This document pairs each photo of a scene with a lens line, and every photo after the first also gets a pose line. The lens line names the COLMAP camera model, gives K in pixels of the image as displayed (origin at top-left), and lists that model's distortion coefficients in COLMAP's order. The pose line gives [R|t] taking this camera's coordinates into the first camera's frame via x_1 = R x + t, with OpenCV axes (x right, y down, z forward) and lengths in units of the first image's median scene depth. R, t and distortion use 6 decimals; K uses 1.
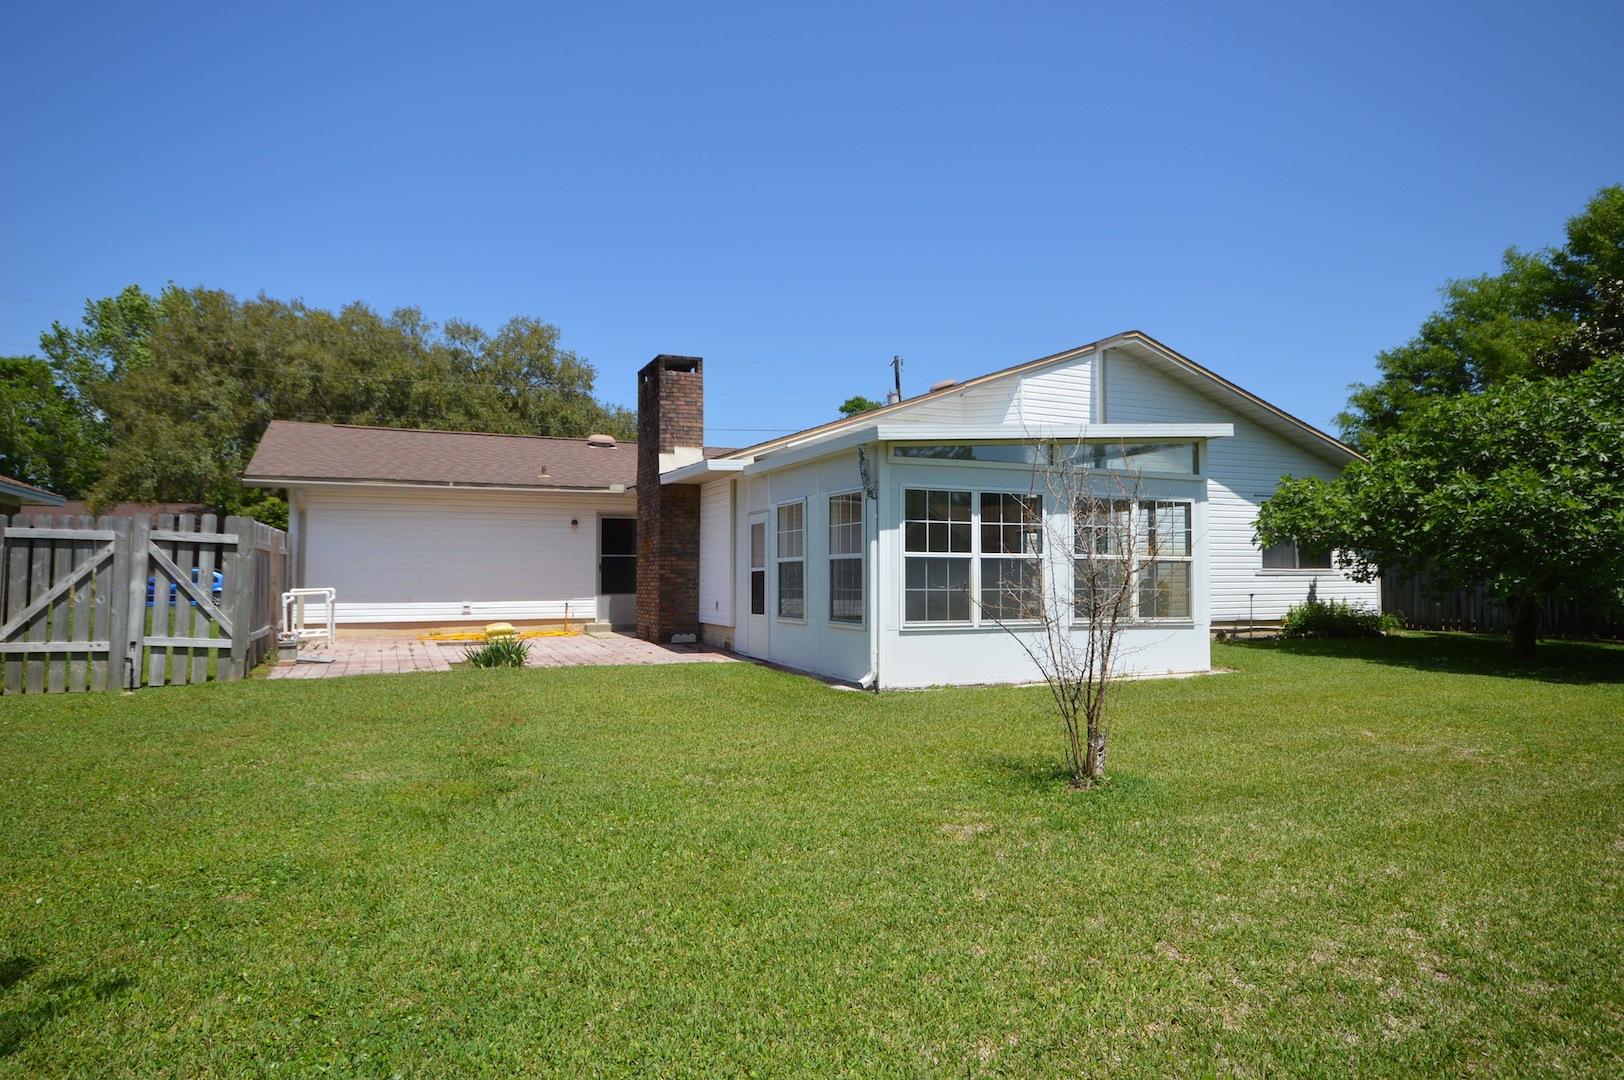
lens RADIAL K [[938.1, 0, 812.6], [0, 938.1, 538.7], [0, 0, 1]] dist [0.016726, 0.001493]
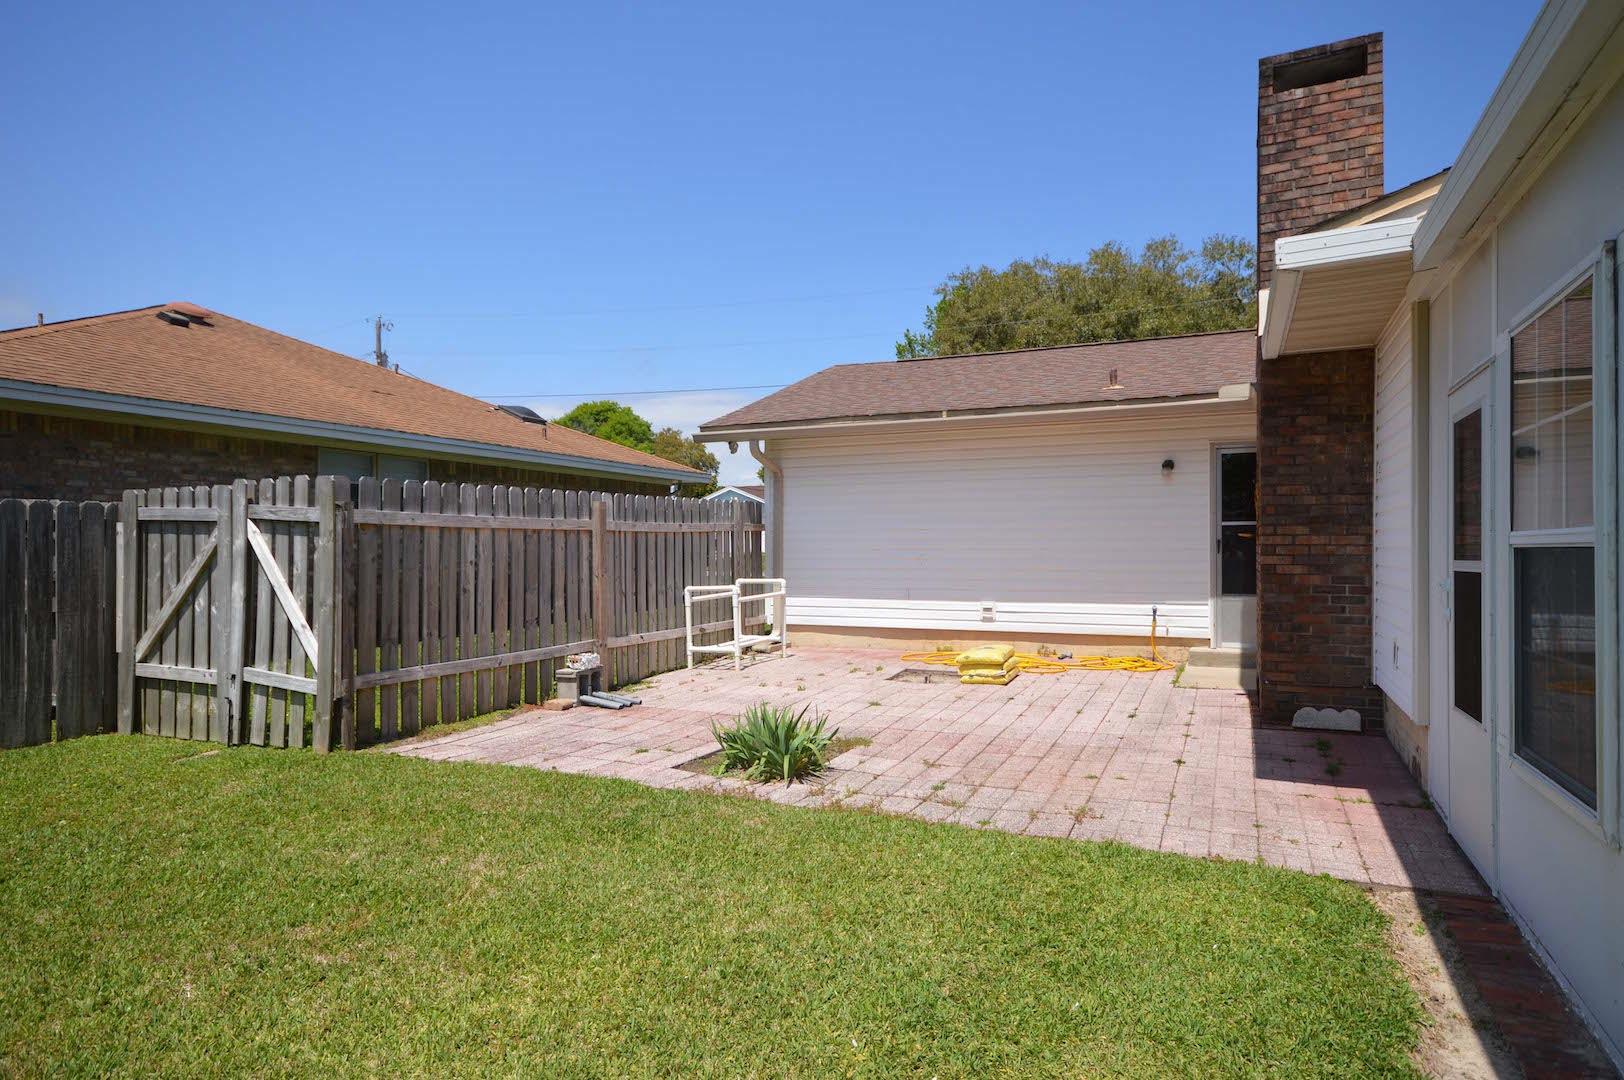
lens RADIAL K [[938.1, 0, 810.2], [0, 938.1, 542.6], [0, 0, 1]] dist [0.016726, 0.001493]
pose [[0.662111, -0.002720, -0.749401, 0.026227], [0.033038, 0.999127, 0.025563, 0.008623], [0.748678, -0.041685, 0.661622, 0.540748]]
